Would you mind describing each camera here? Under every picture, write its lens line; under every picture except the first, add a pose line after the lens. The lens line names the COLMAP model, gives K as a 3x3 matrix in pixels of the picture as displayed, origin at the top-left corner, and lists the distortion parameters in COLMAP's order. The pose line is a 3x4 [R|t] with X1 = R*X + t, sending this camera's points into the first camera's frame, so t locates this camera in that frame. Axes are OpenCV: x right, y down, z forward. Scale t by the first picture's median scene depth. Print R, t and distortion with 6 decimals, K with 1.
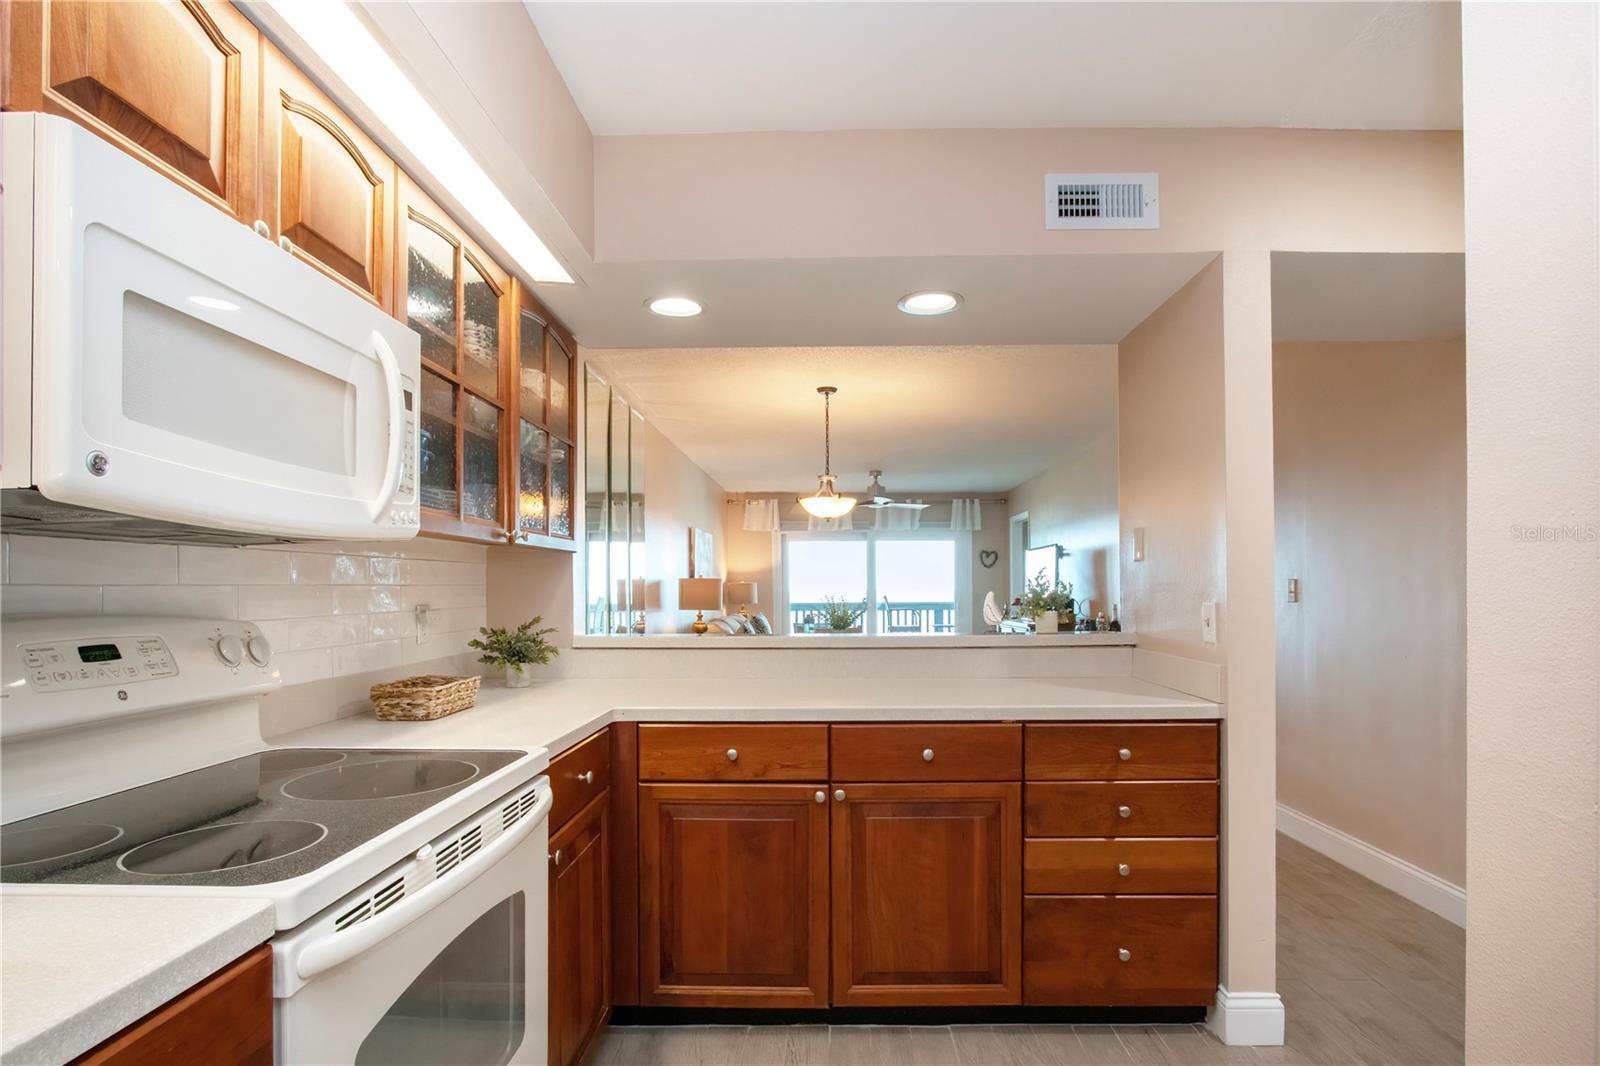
lens RADIAL K [[788.6, 0, 816.1], [0, 788.6, 583.9], [0, 0, 1]] dist [-0.022582, 0.000473]
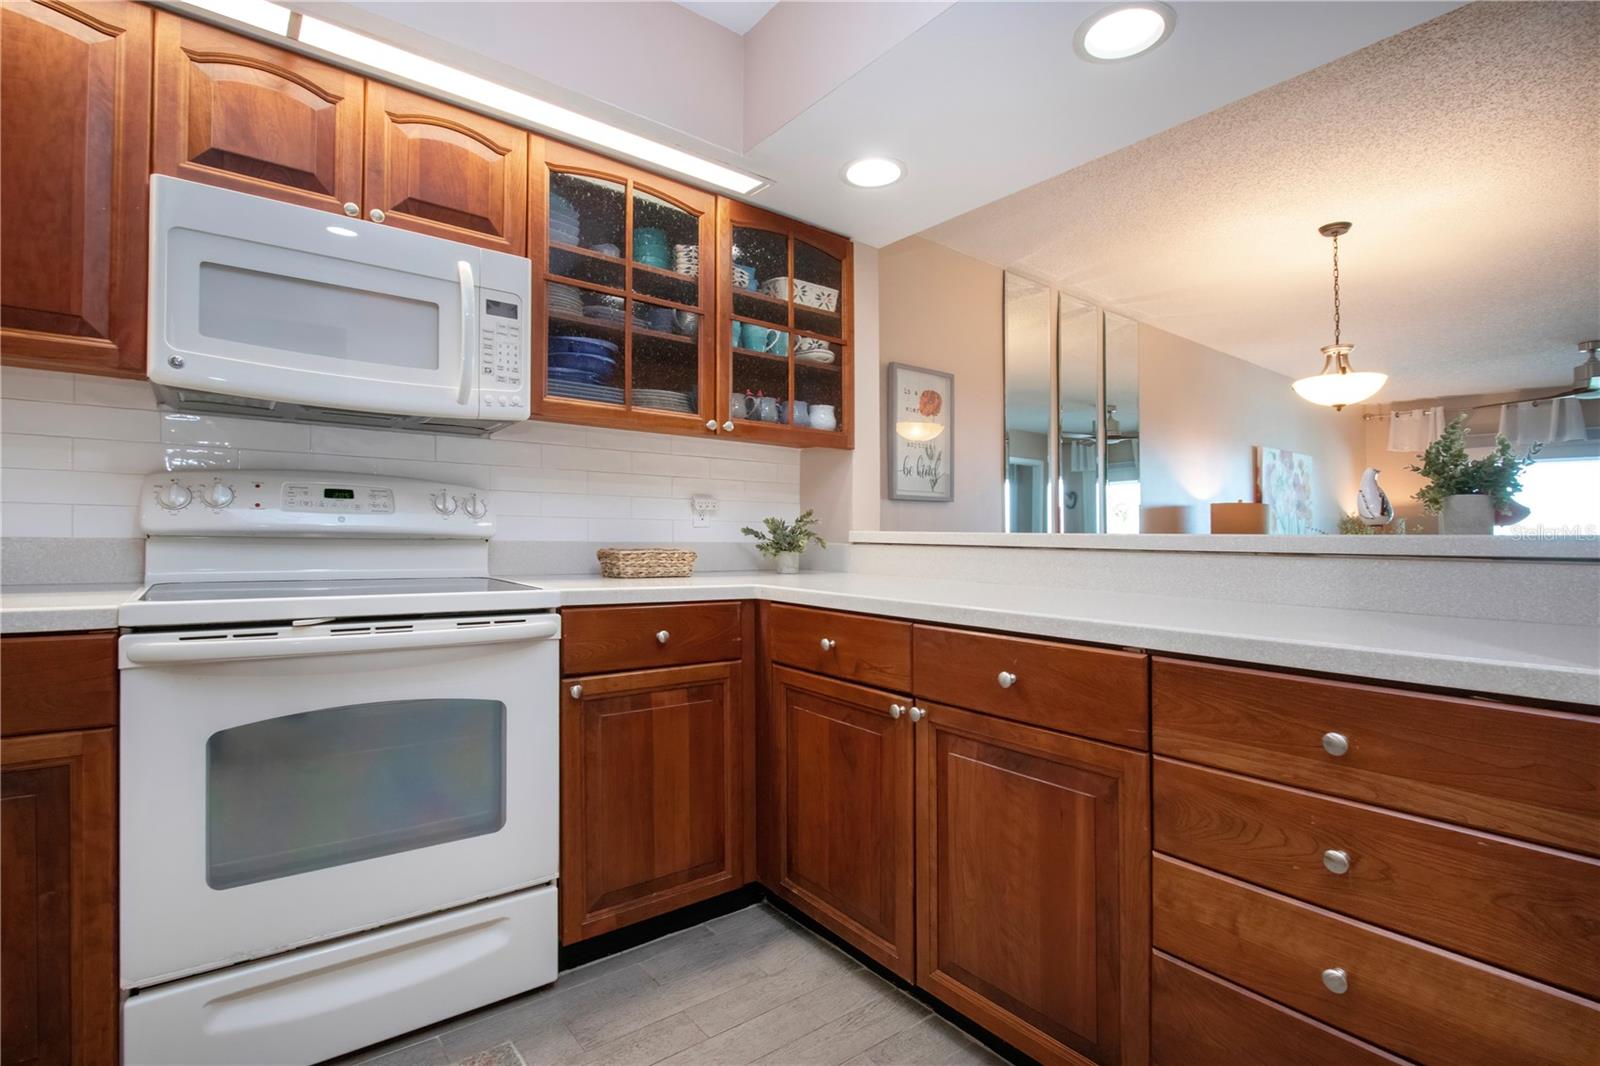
lens RADIAL K [[753.0, 0, 786.7], [0, 753.0, 520.9], [0, 0, 1]] dist [-0.016800, 0.001179]
pose [[0.625161, 0.000145, -0.780496, 0.531699], [-0.016046, 0.999791, -0.012666, 0.087734], [0.780331, 0.020442, 0.625033, 0.429608]]
